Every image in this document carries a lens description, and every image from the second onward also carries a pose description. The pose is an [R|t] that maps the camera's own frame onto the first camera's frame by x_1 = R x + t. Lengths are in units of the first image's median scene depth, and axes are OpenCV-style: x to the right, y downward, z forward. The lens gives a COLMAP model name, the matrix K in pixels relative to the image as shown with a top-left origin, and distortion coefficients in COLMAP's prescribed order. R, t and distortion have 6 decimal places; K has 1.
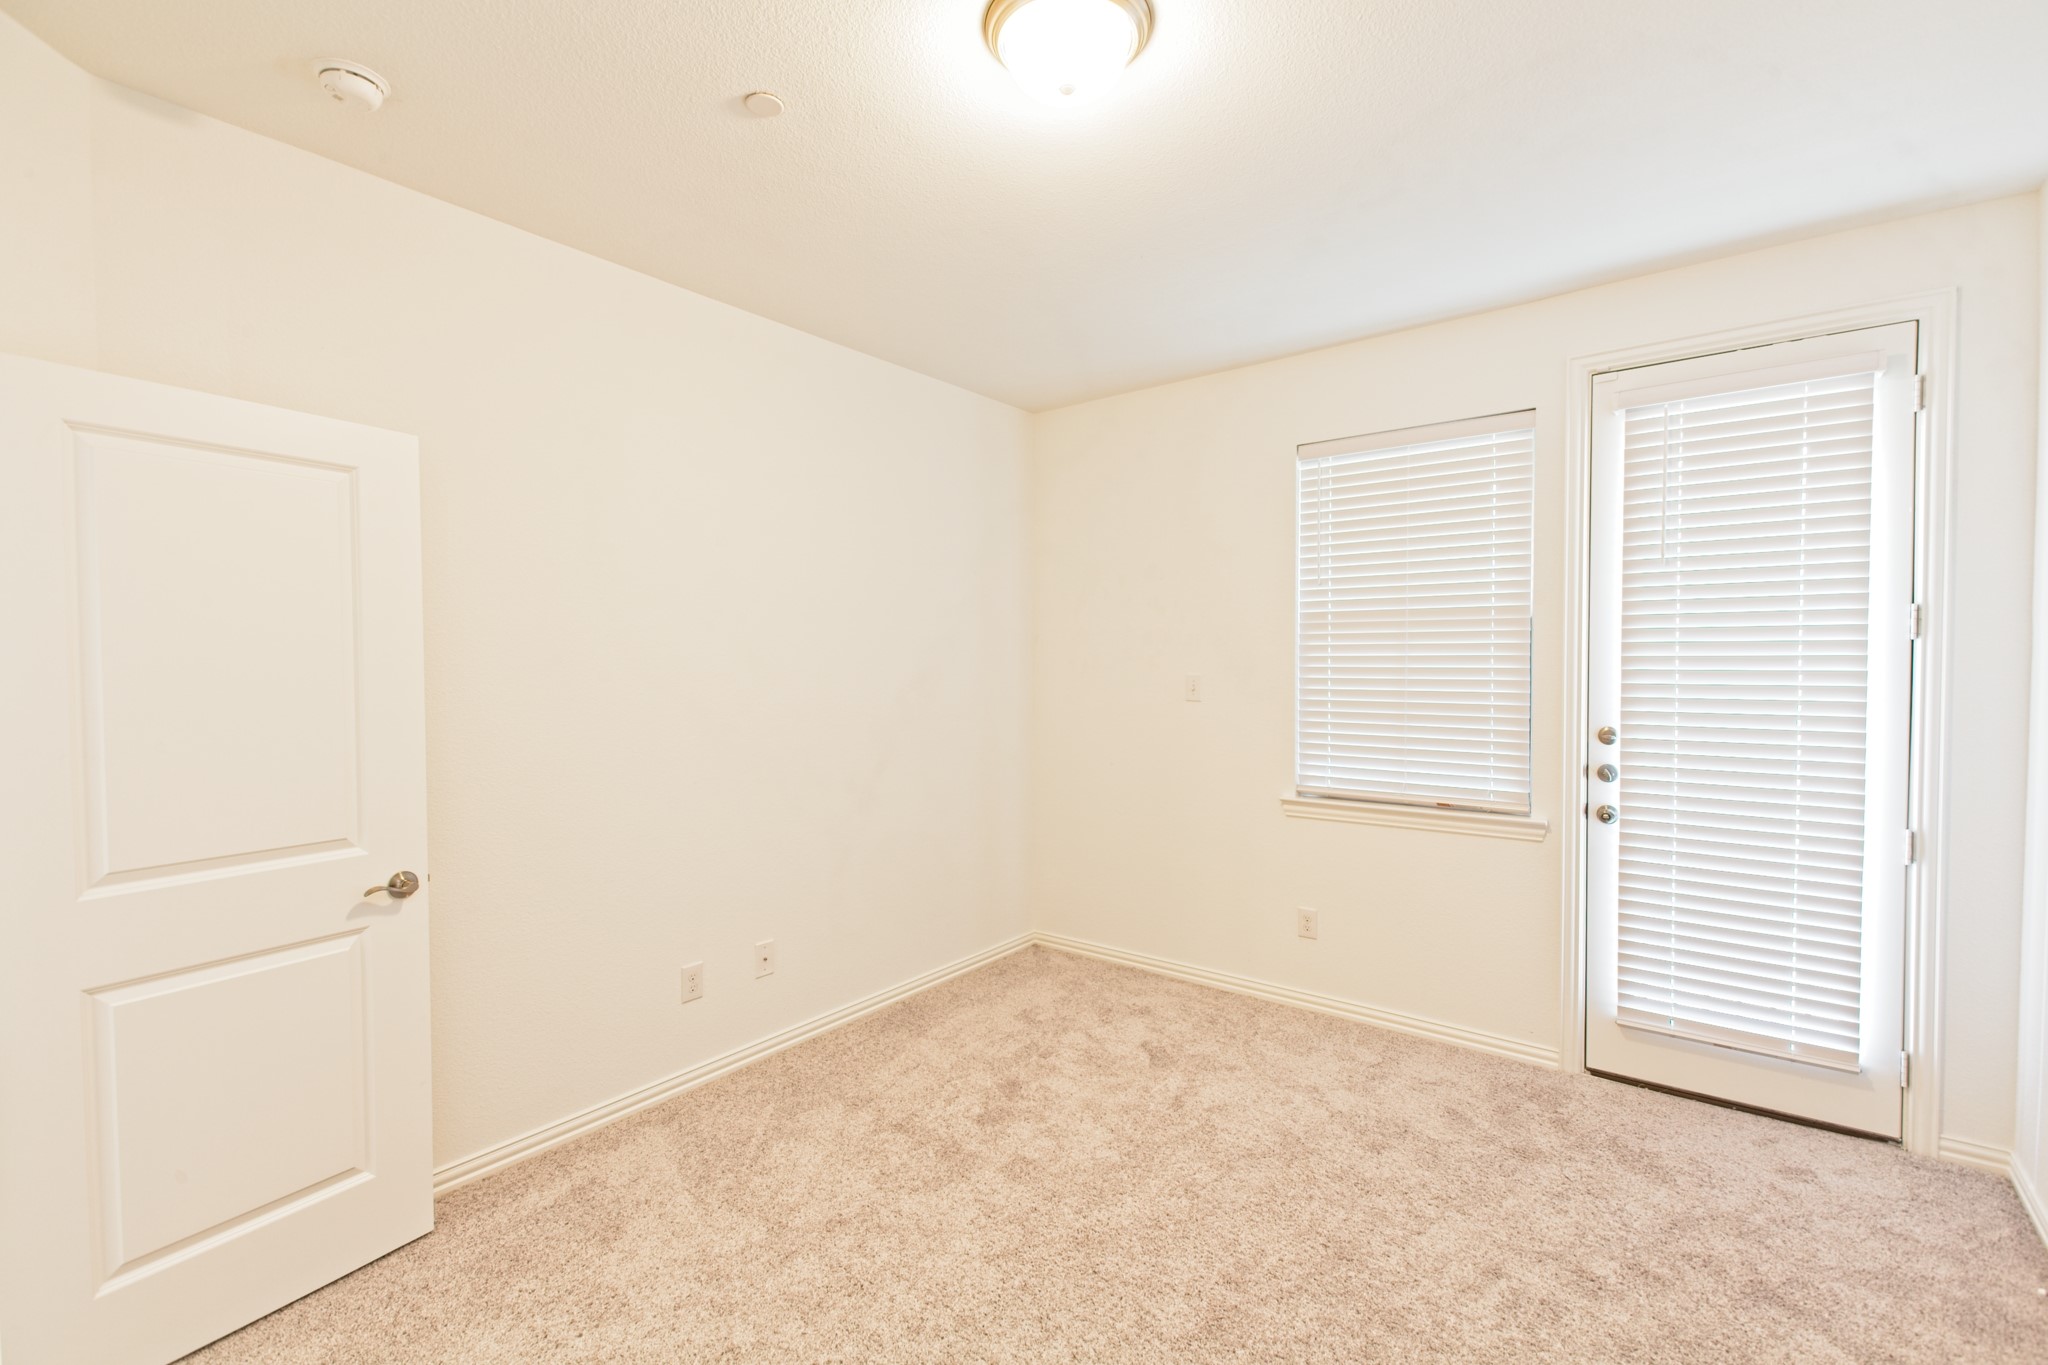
lens RADIAL K [[900.5, 0, 1028.9], [0, 900.5, 688.9], [0, 0, 1]] dist [0.023978, -0.012457]
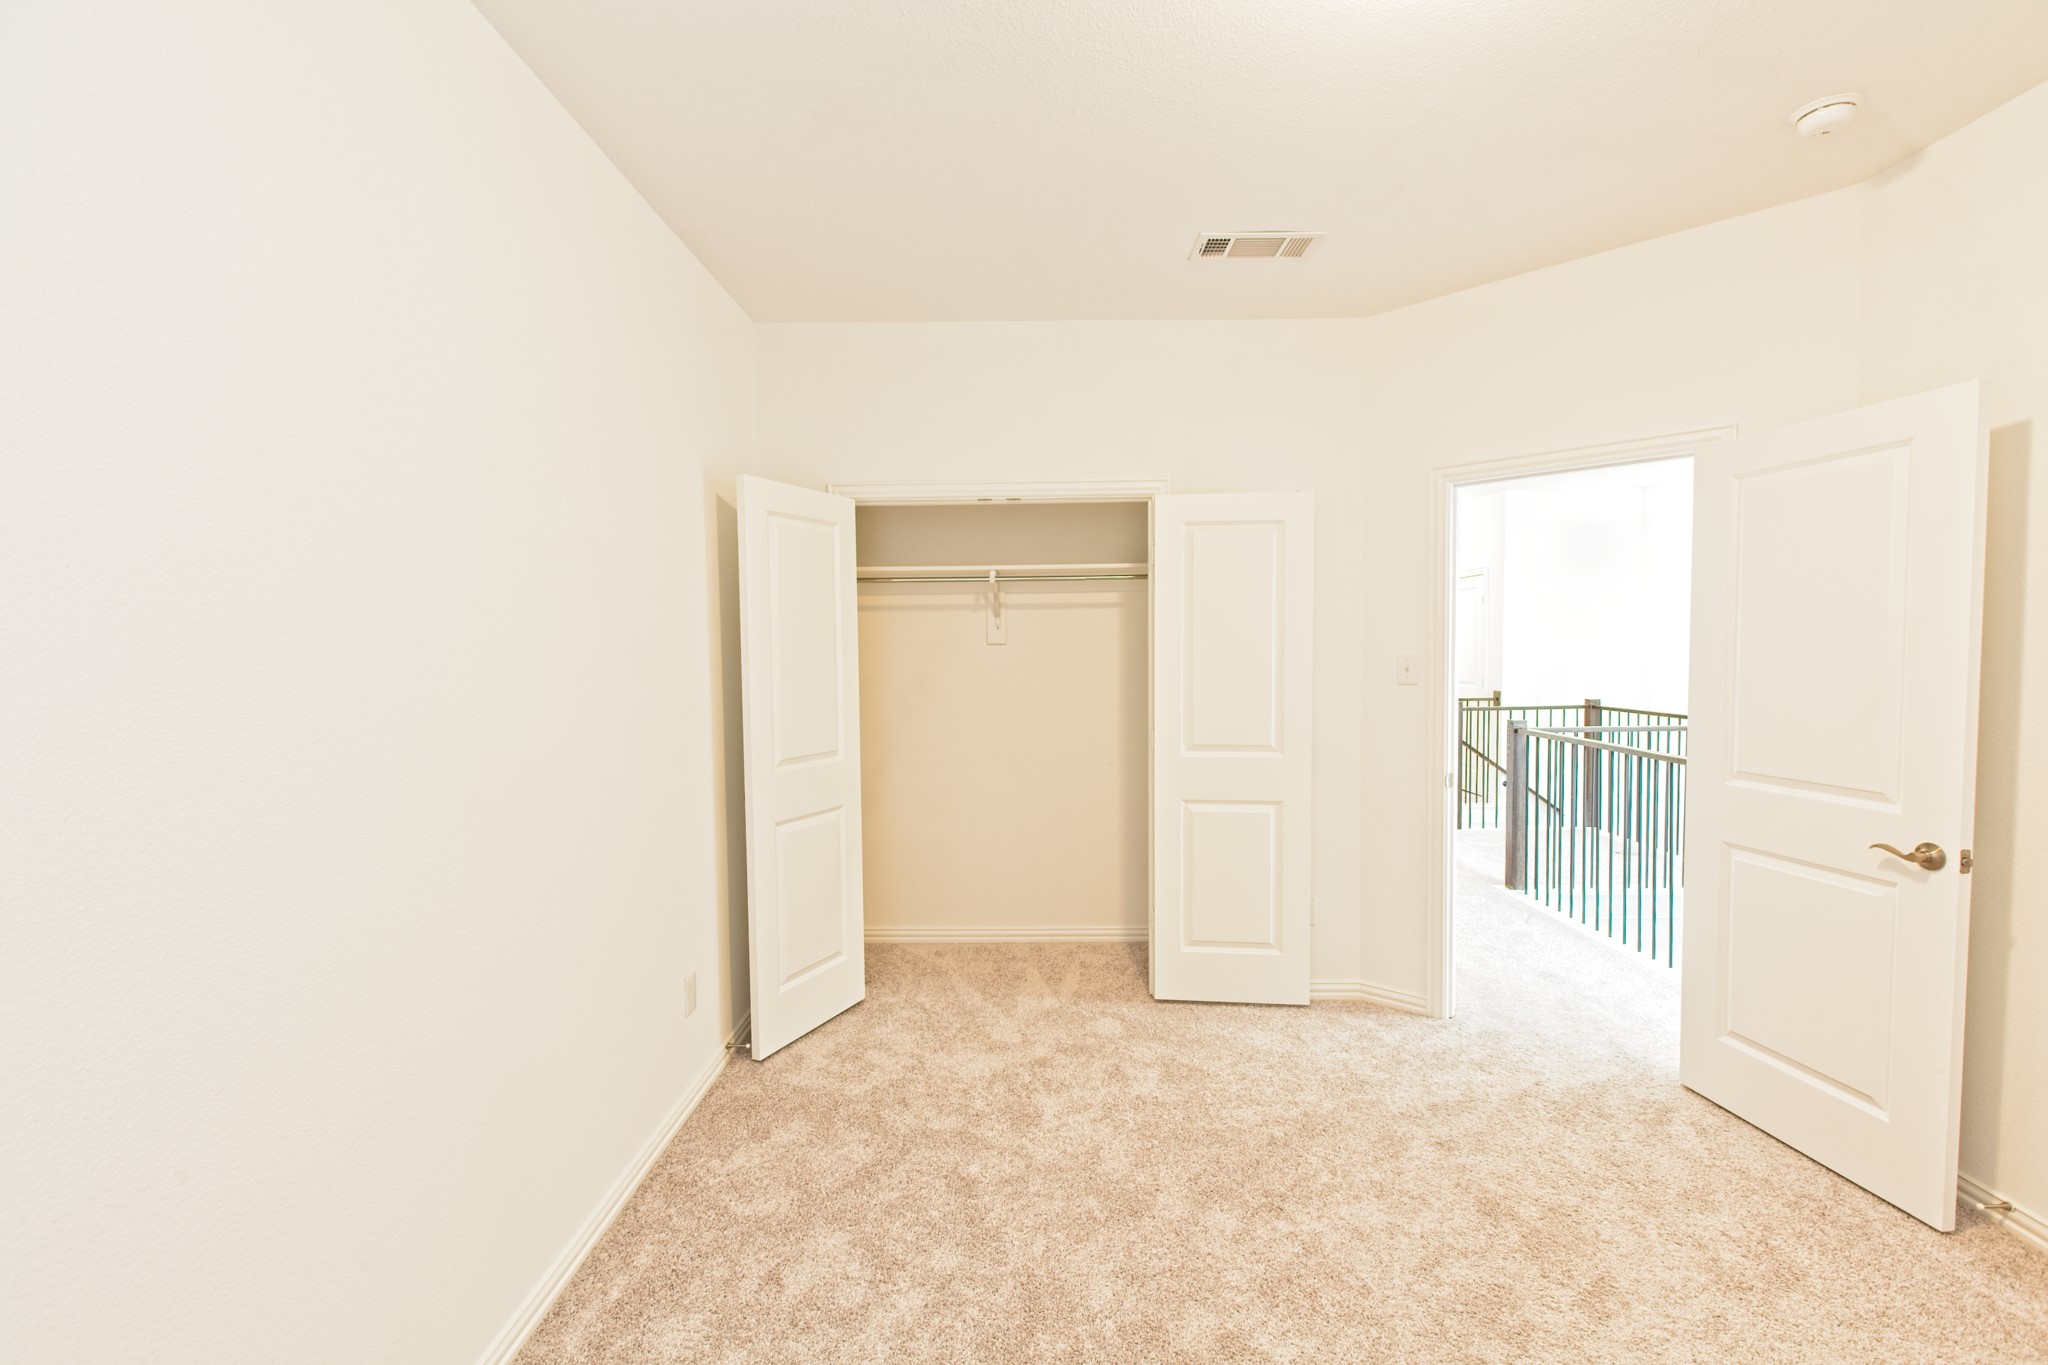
lens RADIAL K [[900.5, 0, 1028.9], [0, 900.5, 688.9], [0, 0, 1]] dist [0.023978, -0.012457]
pose [[-0.794927, 0.043223, -0.605163, 0.683447], [-0.002638, 0.997203, 0.074689, -0.034848], [0.606699, 0.060968, -0.792590, 1.218121]]
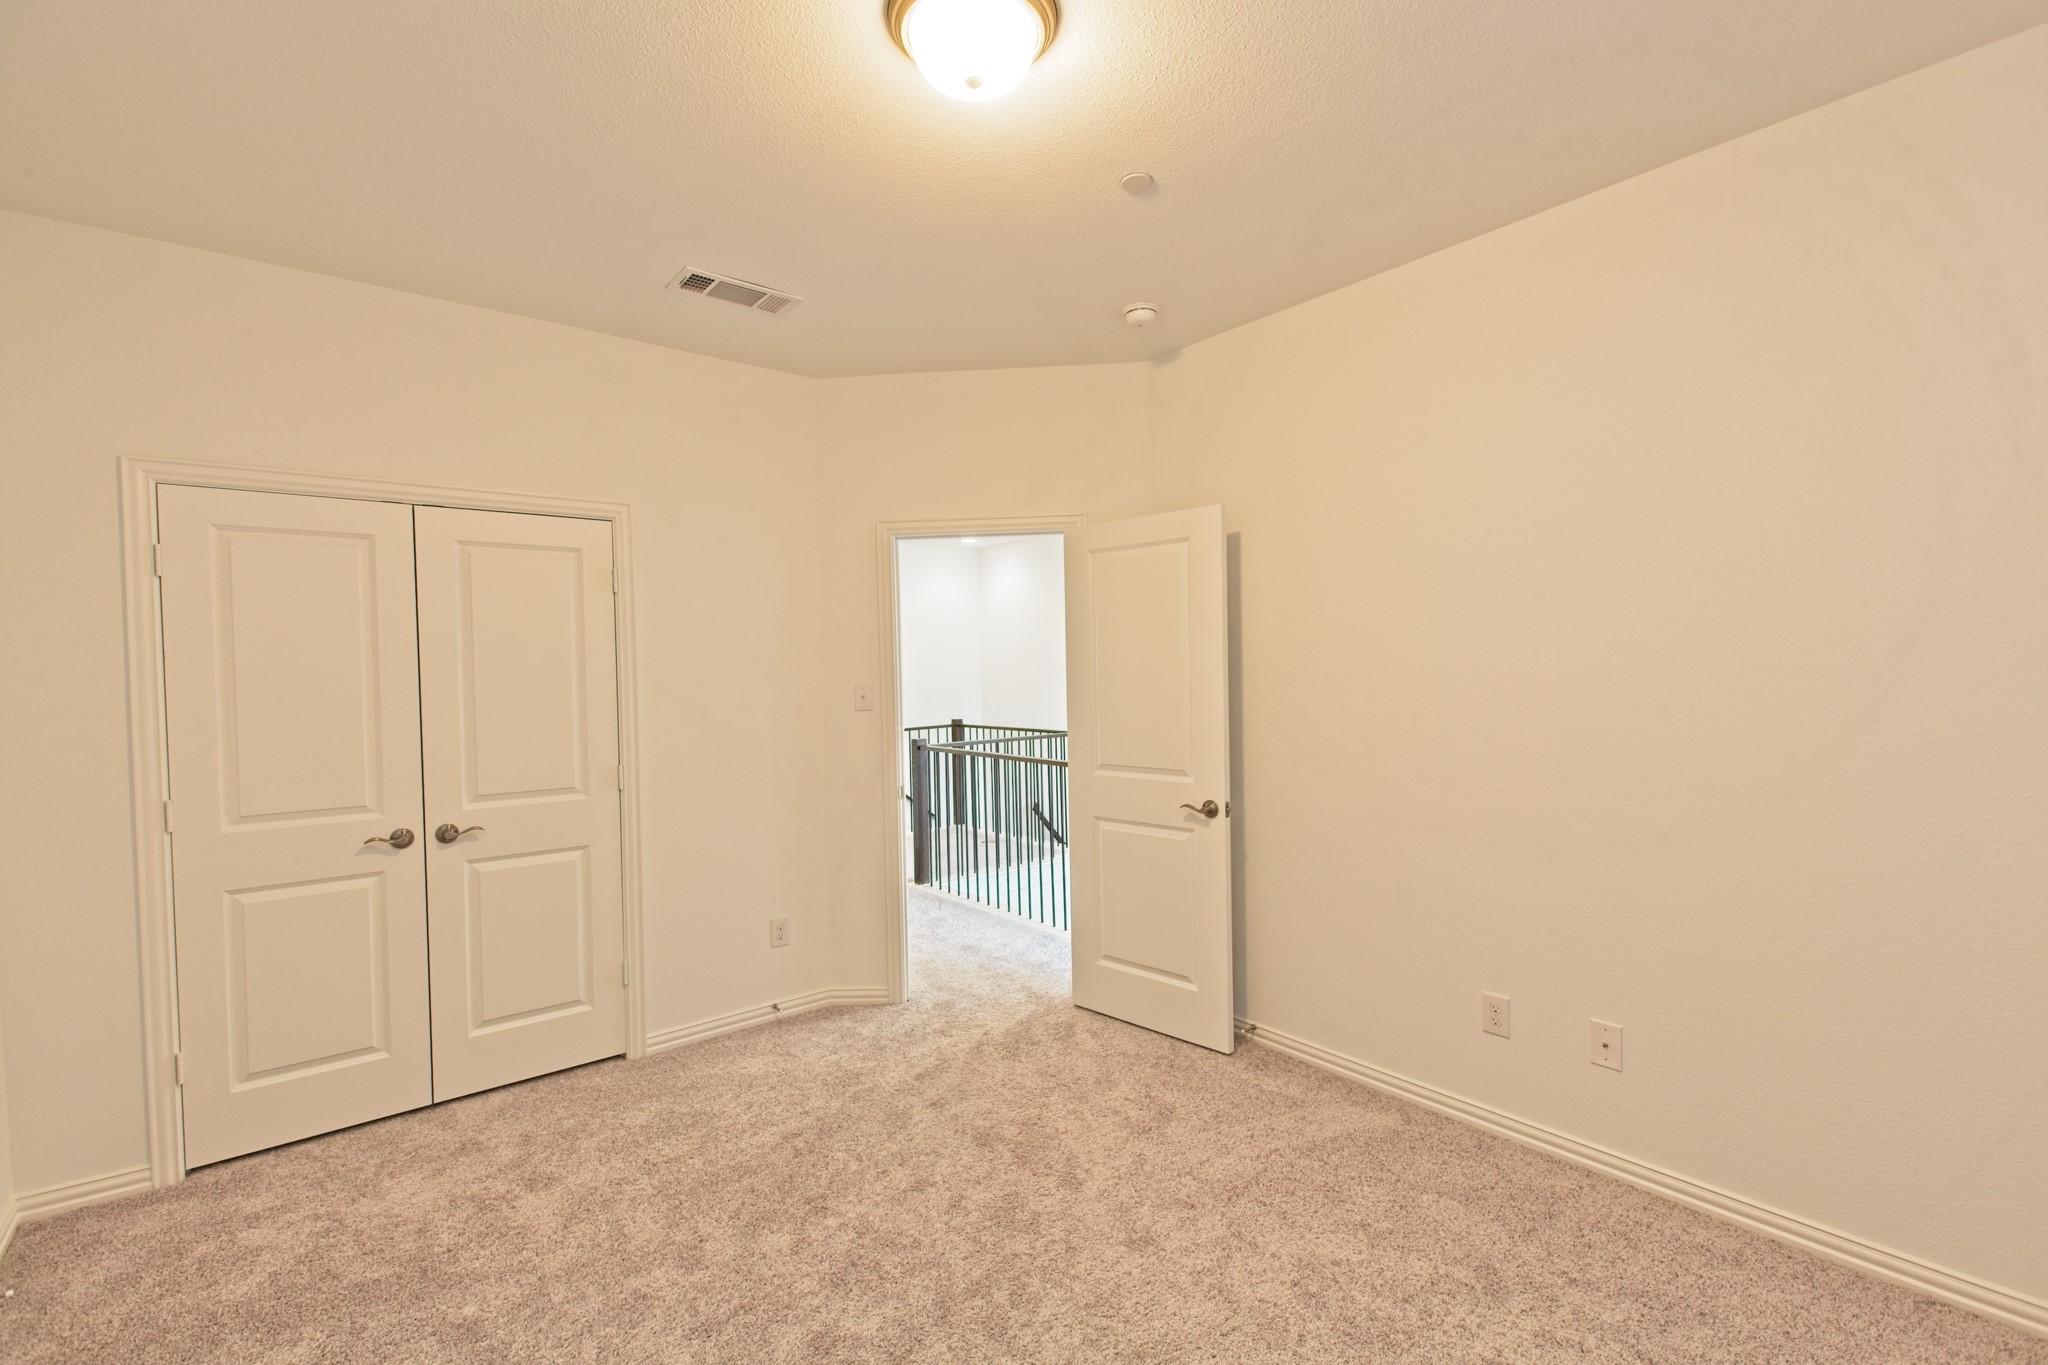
lens RADIAL K [[910.0, 0, 1020.5], [0, 910.0, 686.6], [0, 0, 1]] dist [0.024031, -0.011844]
pose [[-0.231360, 0.030193, -0.972400, 0.865370], [-0.007335, 0.999436, 0.032778, -0.033575], [0.972841, 0.014716, -0.231008, 1.076107]]
